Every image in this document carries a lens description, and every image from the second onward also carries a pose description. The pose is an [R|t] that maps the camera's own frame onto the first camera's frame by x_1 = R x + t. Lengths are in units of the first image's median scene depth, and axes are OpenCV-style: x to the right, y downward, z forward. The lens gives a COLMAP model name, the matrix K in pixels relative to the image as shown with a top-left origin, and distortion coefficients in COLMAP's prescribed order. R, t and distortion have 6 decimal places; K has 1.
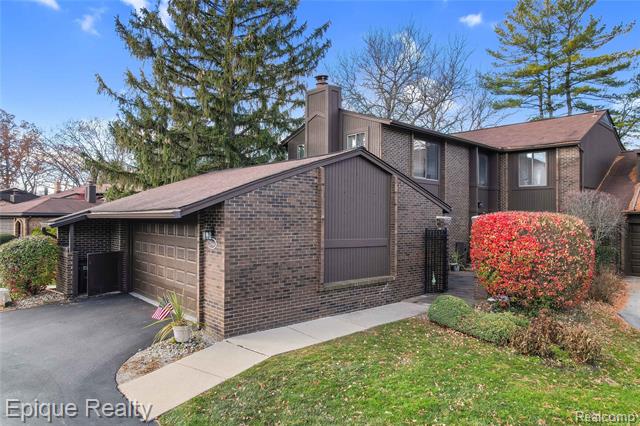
lens RADIAL K [[420.5, 0, 320.0], [0, 420.5, 213.0], [0, 0, 1]] dist [-0.069213, 0.059936]
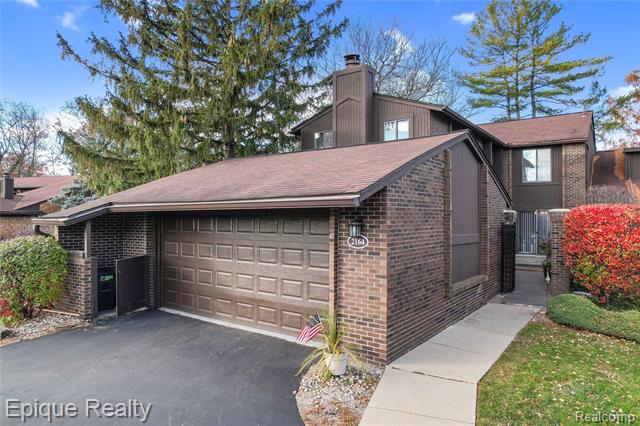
lens RADIAL K [[420.5, 0, 320.0], [0, 420.5, 213.0], [0, 0, 1]] dist [-0.069213, 0.059936]
pose [[0.978145, -0.002363, 0.207910, -0.370823], [0.002058, 0.999996, 0.001681, 0.014326], [-0.207913, -0.001216, 0.978147, 0.198725]]
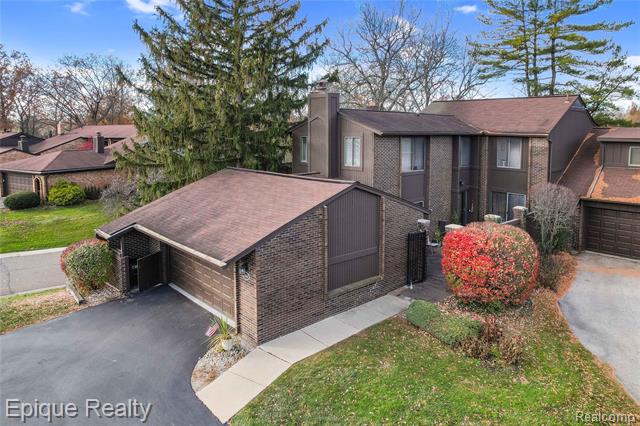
lens RADIAL K [[434.7, 0, 317.1], [0, 434.7, 158.0], [0, 0, 1]] dist [-0.039241, 0.000352]
pose [[0.999967, -0.007922, 0.001926, -0.019740], [0.007742, 0.996754, 0.080140, -0.321626], [-0.002555, -0.080122, 0.996782, -0.286984]]
